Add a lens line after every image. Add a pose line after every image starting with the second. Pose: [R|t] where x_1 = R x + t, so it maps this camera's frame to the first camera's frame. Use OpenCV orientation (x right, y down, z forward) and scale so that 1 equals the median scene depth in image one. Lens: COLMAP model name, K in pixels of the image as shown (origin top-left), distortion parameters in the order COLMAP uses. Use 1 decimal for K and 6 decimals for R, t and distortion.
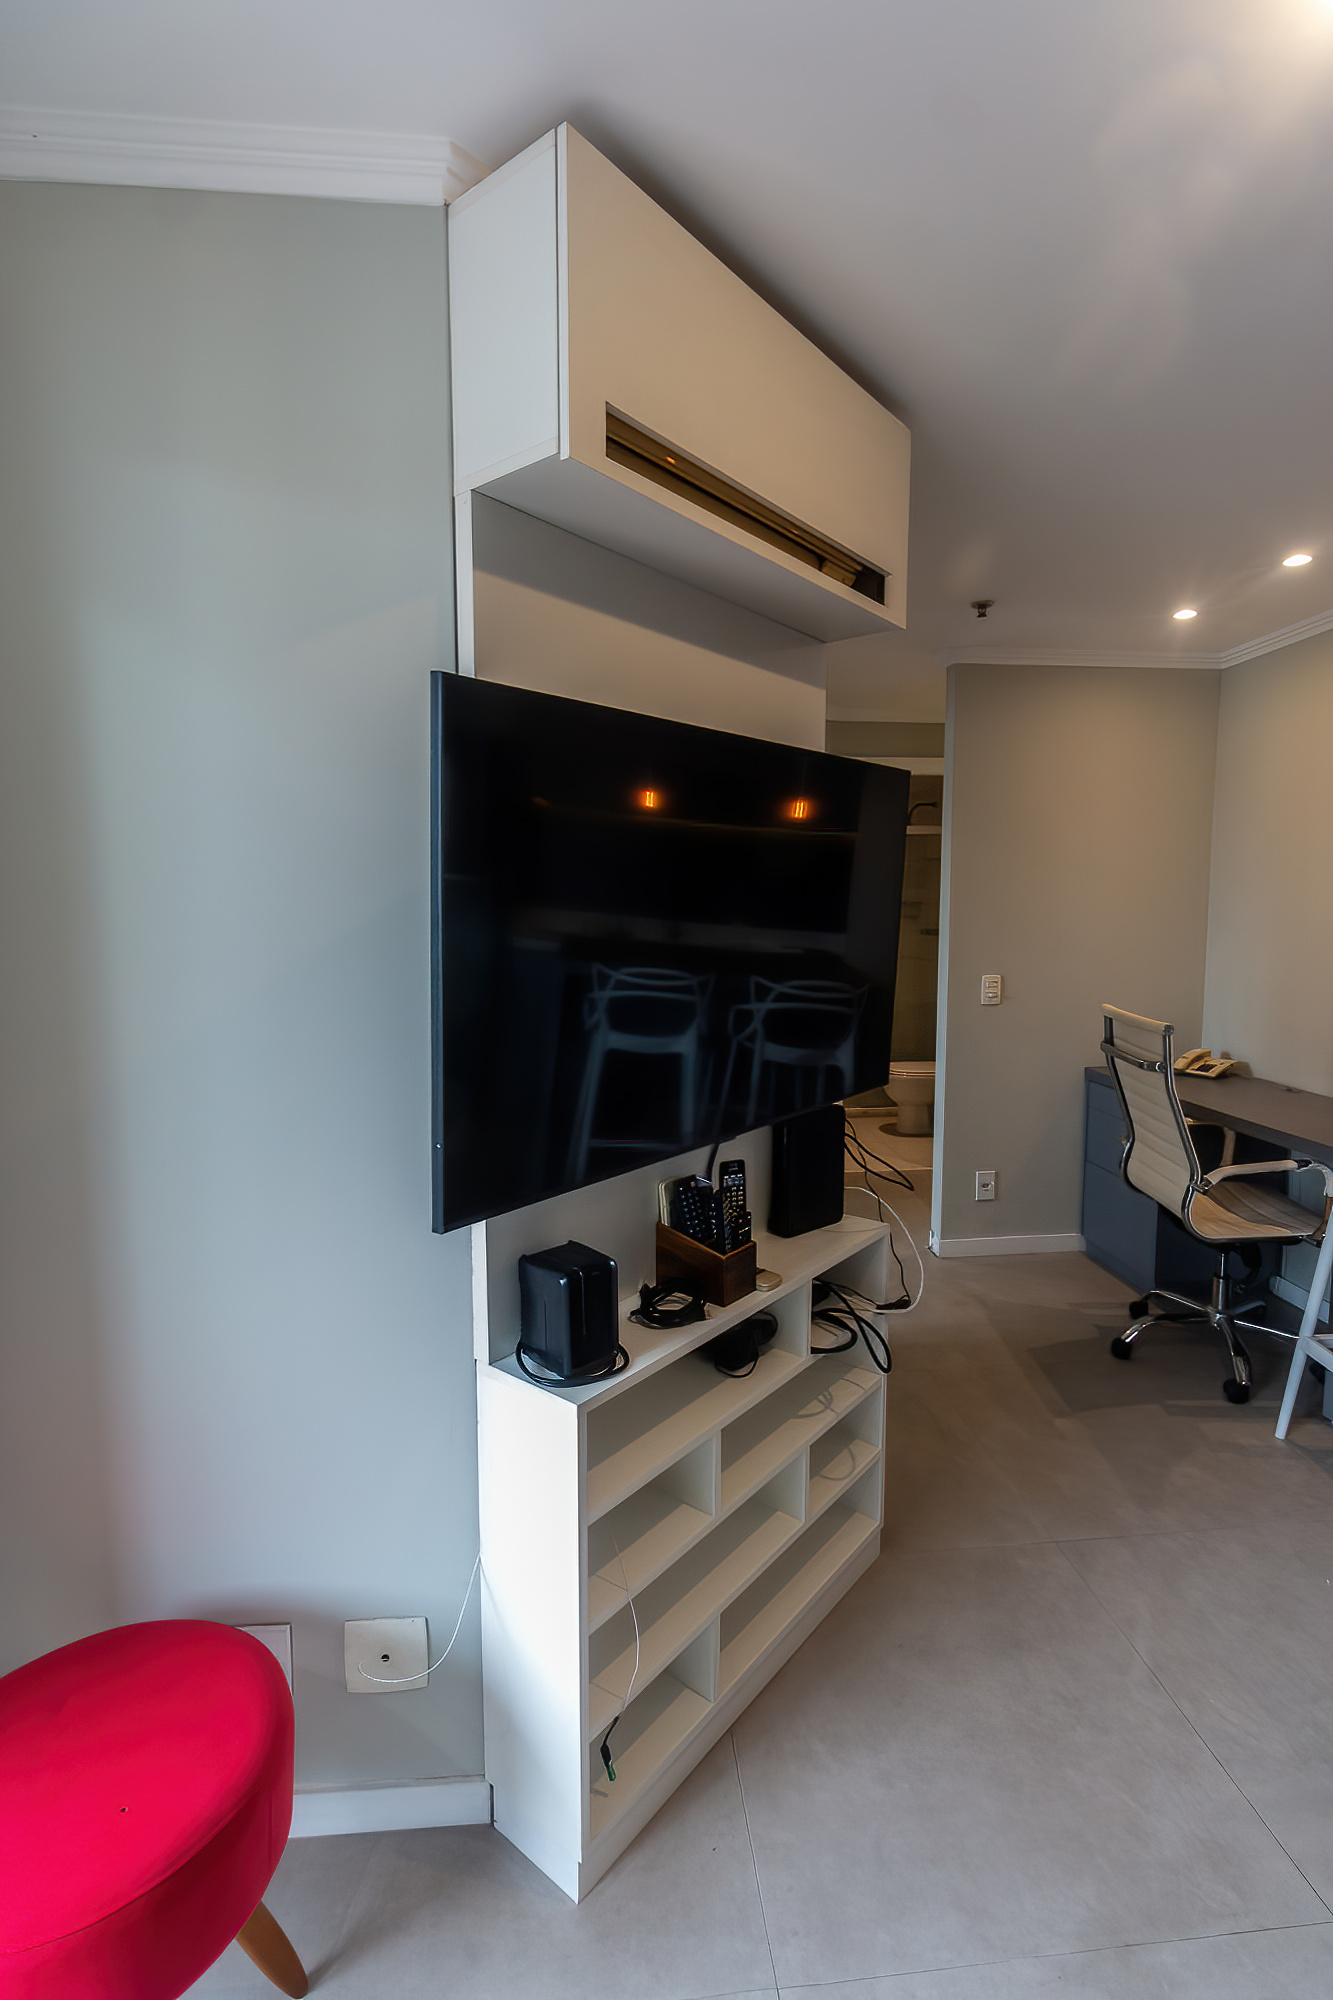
lens RADIAL K [[945.6, 0, 685.0], [0, 945.6, 1005.6], [0, 0, 1]] dist [0.001536, 0.000377]
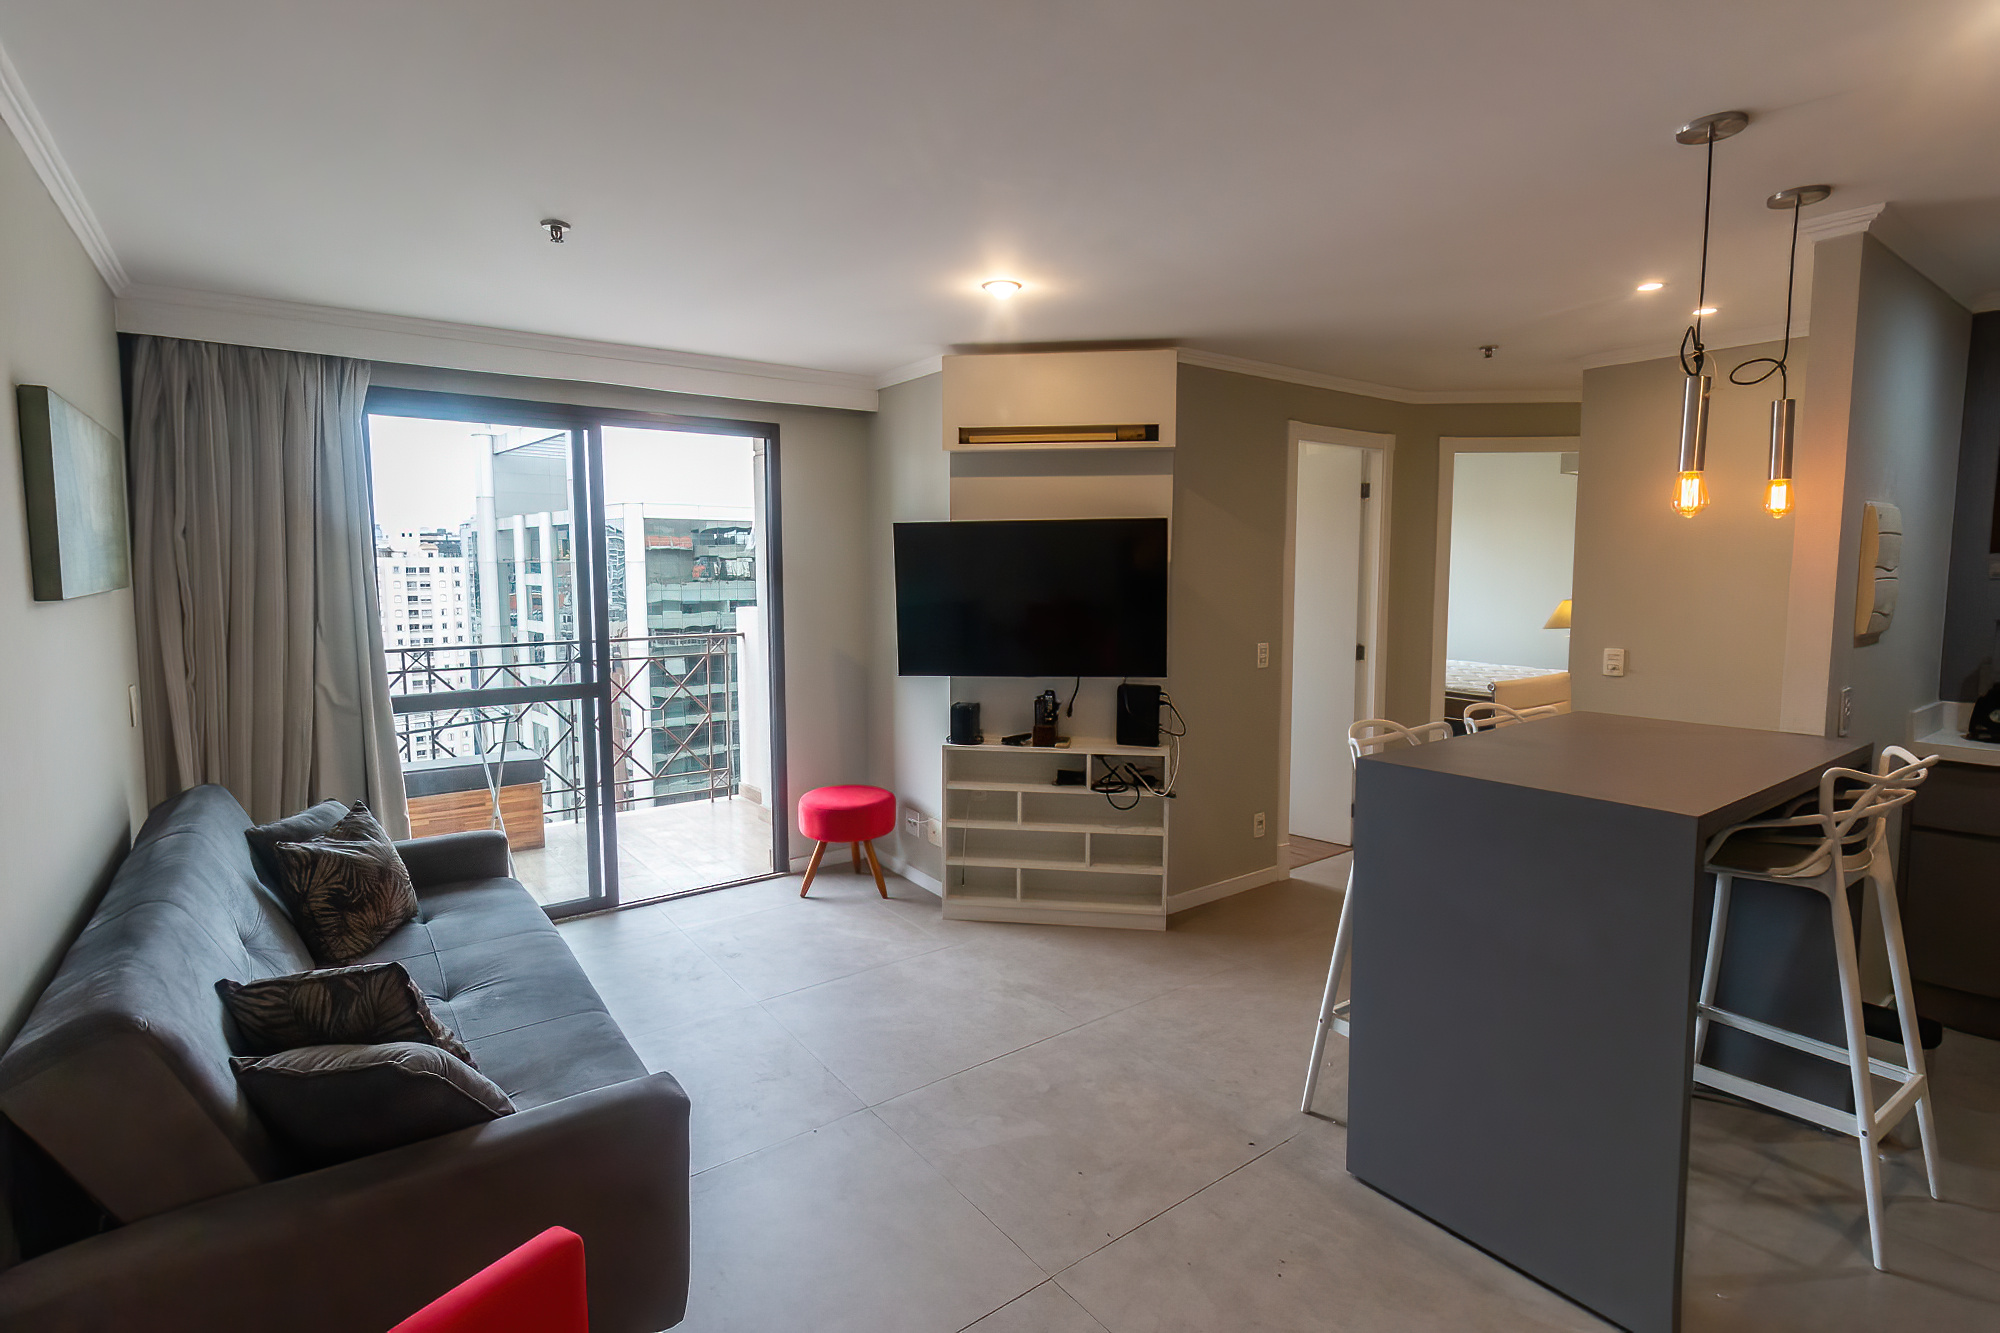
lens RADIAL K [[956.8, 0, 1005.0], [0, 956.8, 650.6], [0, 0, 1]] dist [0.001737, 0.000676]
pose [[0.508681, 0.080640, -0.857170, 1.205151], [-0.091311, 0.995042, 0.039423, -0.012601], [0.856099, 0.058215, 0.513522, -0.205710]]
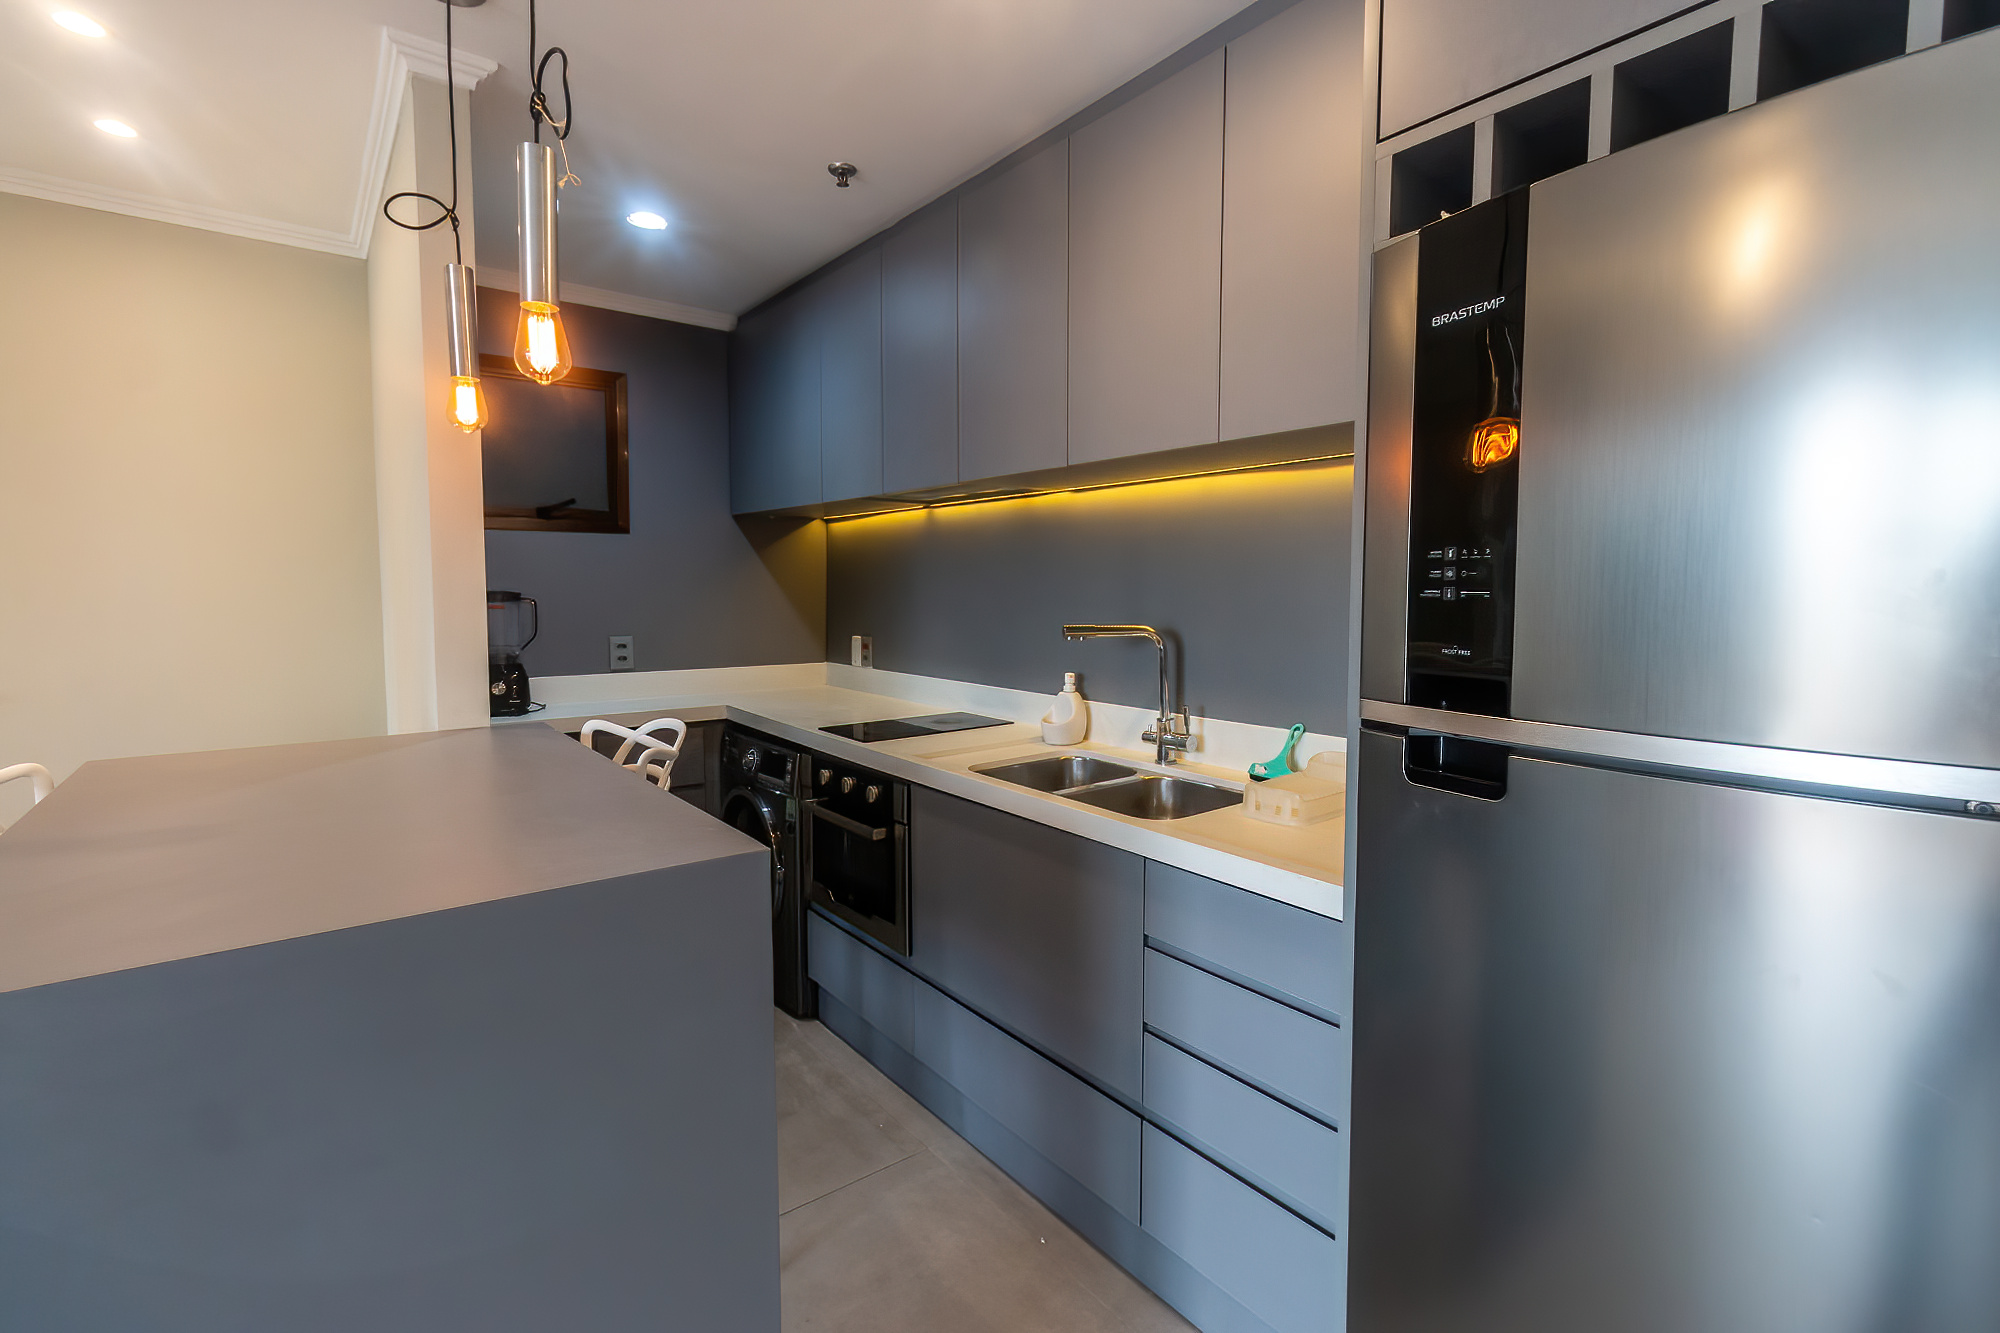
lens RADIAL K [[916.0, 0, 1009.8], [0, 916.0, 646.9], [0, 0, 1]] dist [0.001917, 0.000551]
pose [[0.850706, -0.026667, 0.524965, 0.806923], [0.048492, 0.998435, -0.027864, 0.010531], [-0.523400, 0.049160, 0.850668, 0.130729]]
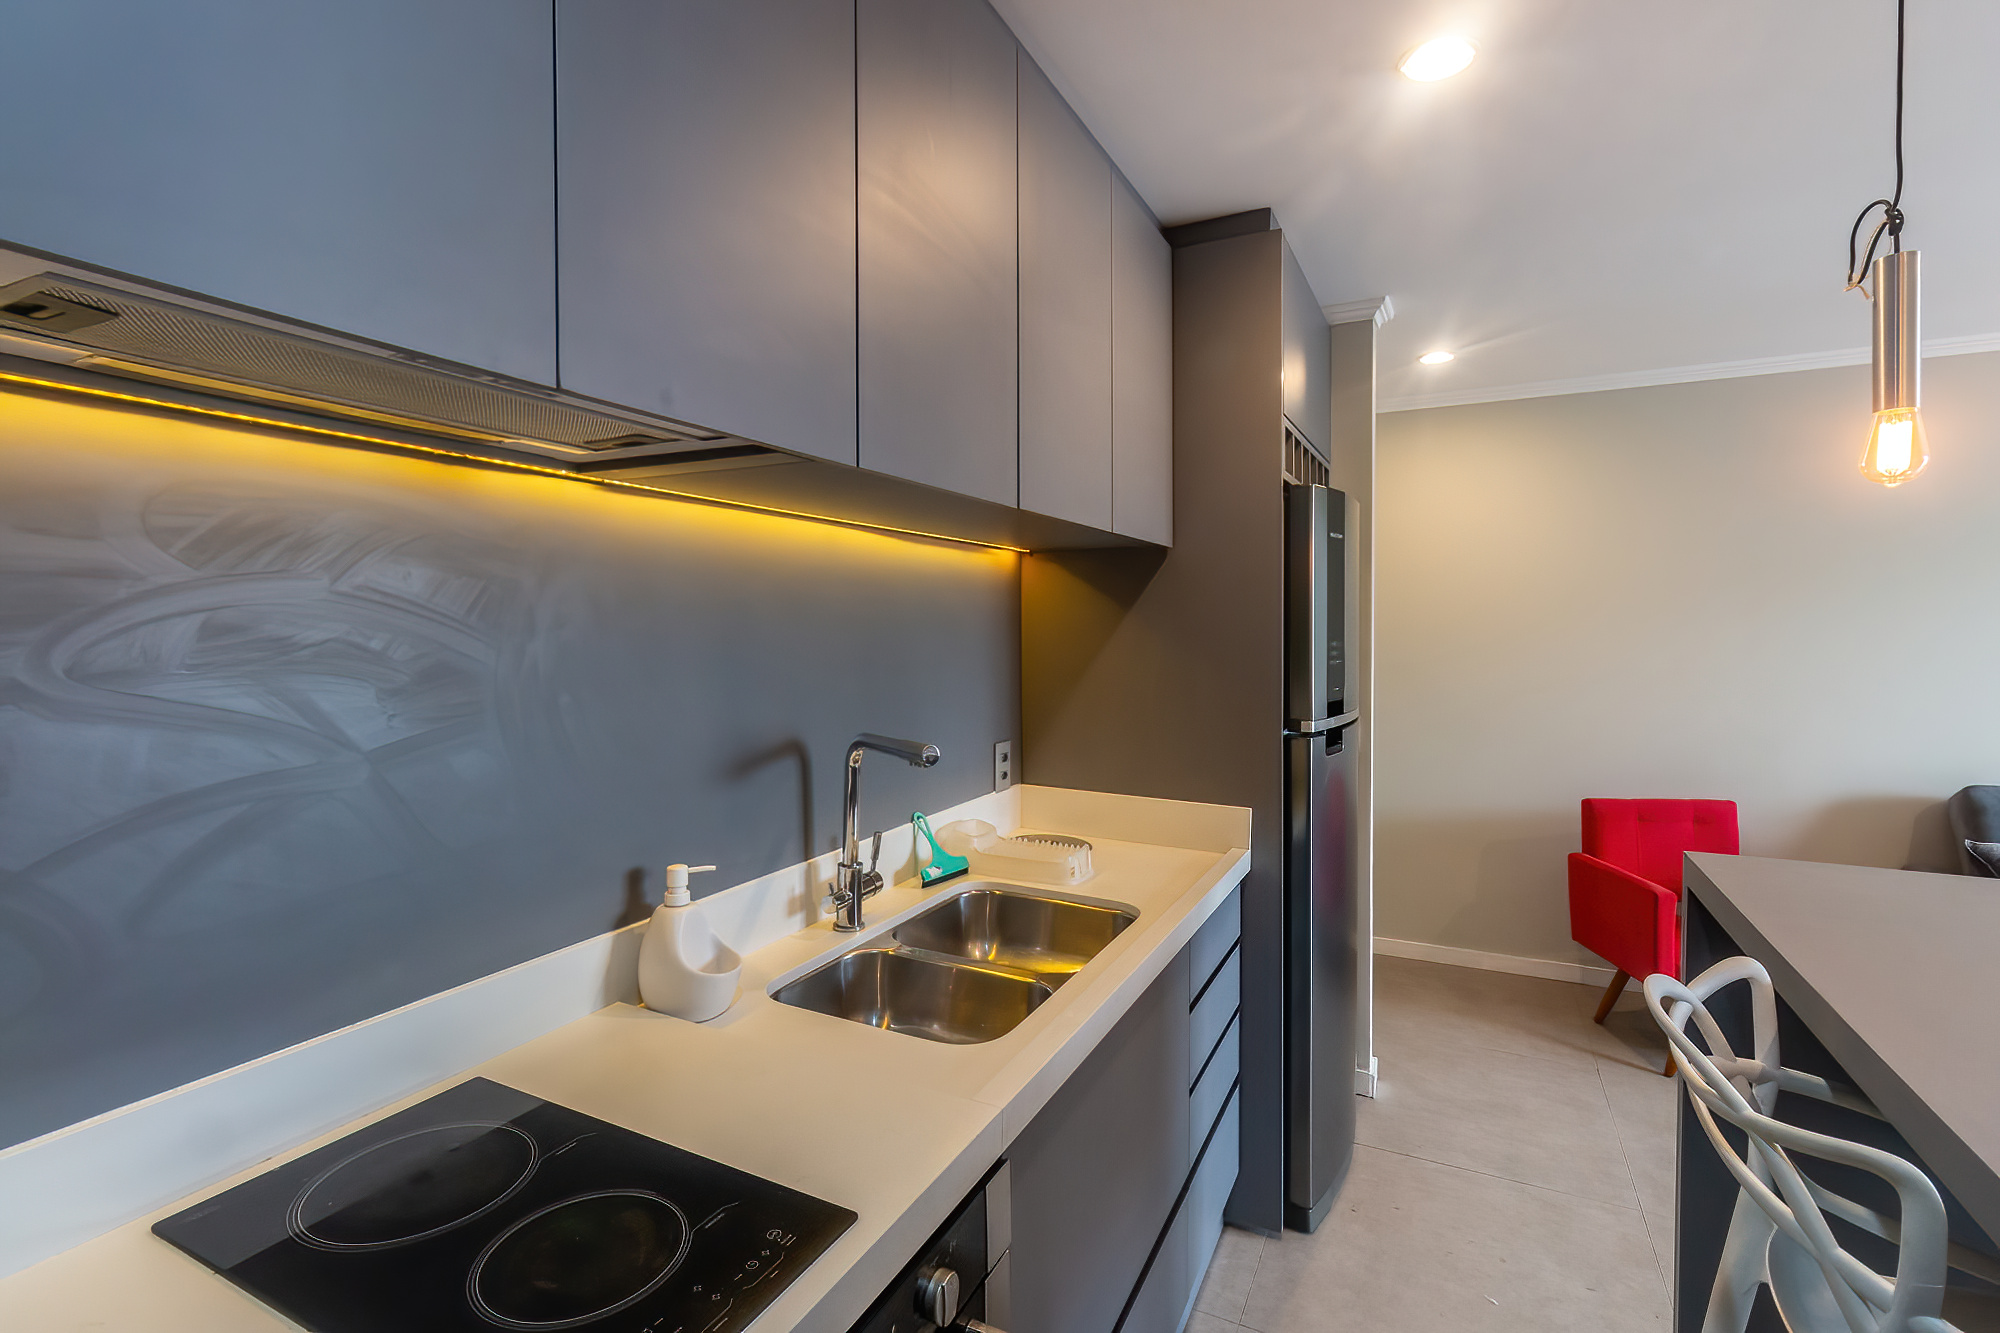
lens RADIAL K [[941.4, 0, 1007.9], [0, 941.4, 647.3], [0, 0, 1]] dist [0.004268, 0.000325]
pose [[-0.848911, -0.002256, 0.528531, 0.959291], [0.065963, 0.991720, 0.110181, -0.132423], [-0.524404, 0.128397, -0.841733, 1.171266]]
